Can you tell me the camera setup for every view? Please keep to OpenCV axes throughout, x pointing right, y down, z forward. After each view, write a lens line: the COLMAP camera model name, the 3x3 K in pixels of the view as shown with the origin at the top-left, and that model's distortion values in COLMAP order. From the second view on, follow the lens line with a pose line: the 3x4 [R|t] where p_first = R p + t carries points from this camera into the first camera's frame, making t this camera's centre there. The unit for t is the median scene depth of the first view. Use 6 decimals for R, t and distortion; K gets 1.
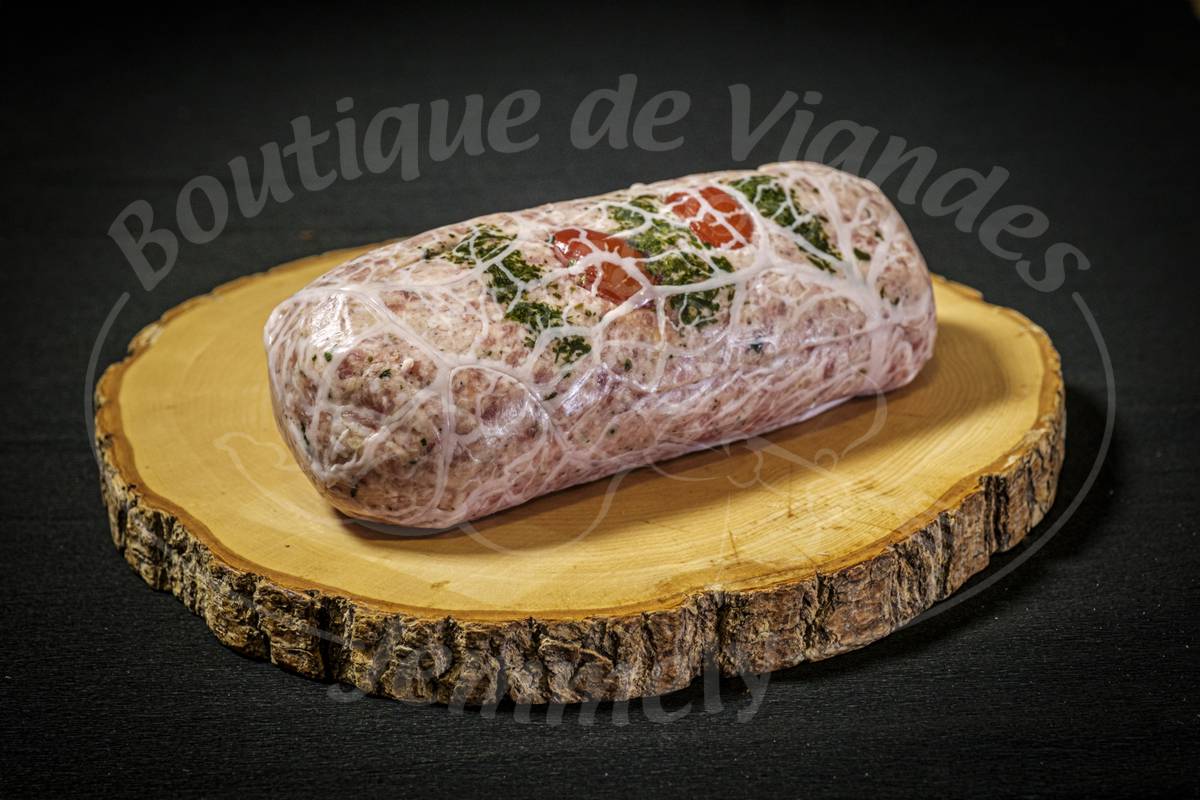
lens RADIAL K [[3074.2, 0, 600.0], [0, 3074.2, 400.0], [0, 0, 1]] dist [-0.009760, -0.230951]
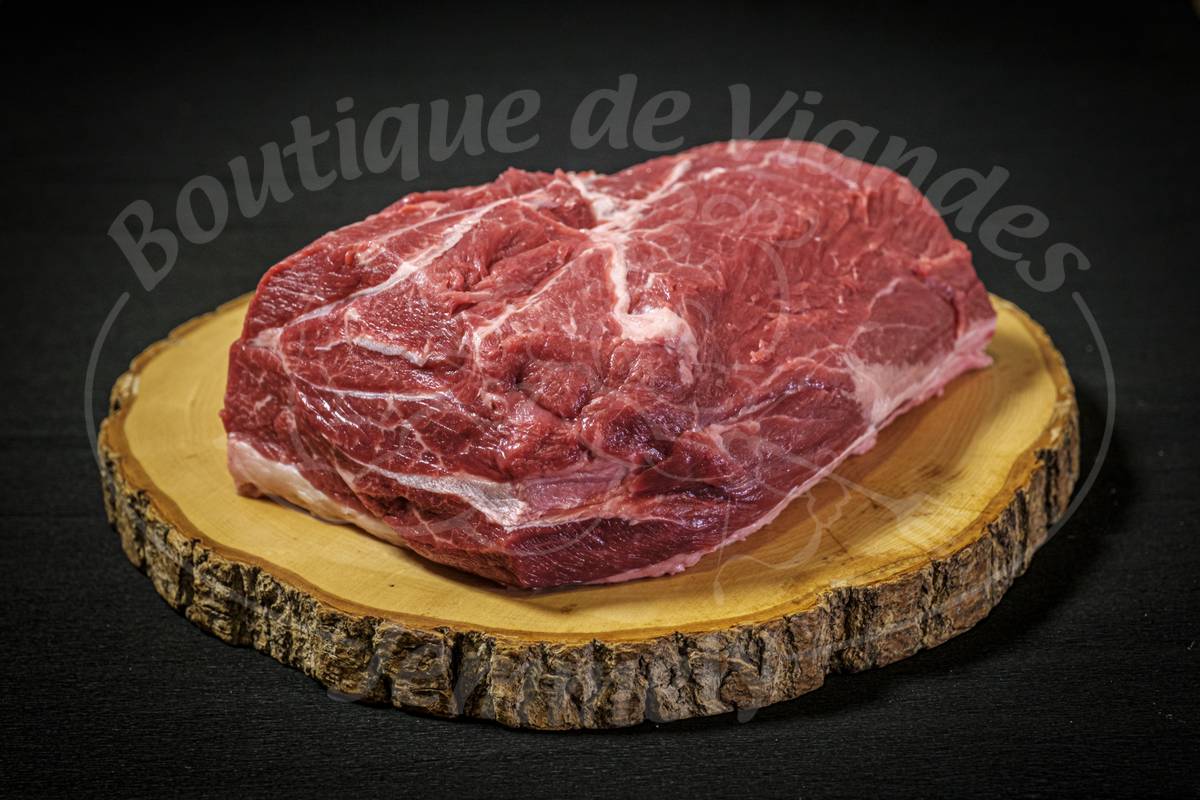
lens RADIAL K [[3074.2, 0, 600.0], [0, 3074.2, 400.0], [0, 0, 1]] dist [-0.009760, -0.230951]
pose [[0.976116, -0.085881, 0.199555, -0.230274], [0.086514, 0.996235, 0.005563, -0.010789], [-0.199282, 0.011835, 0.979871, 0.035043]]
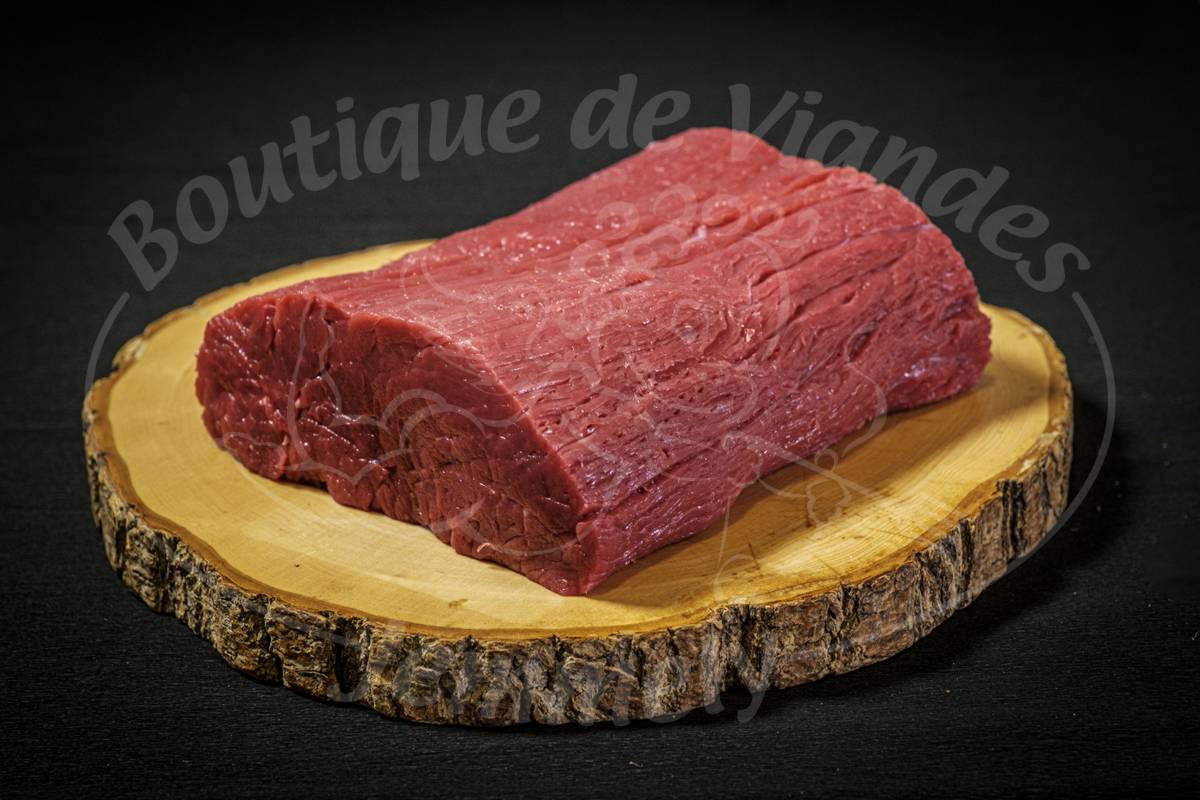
lens RADIAL K [[3074.2, 0, 600.0], [0, 3074.2, 400.0], [0, 0, 1]] dist [-0.009760, -0.230951]
pose [[0.999178, -0.015445, 0.037483, -0.042109], [0.015370, 0.999879, 0.002290, -0.005874], [-0.037514, -0.001712, 0.999295, 0.022840]]
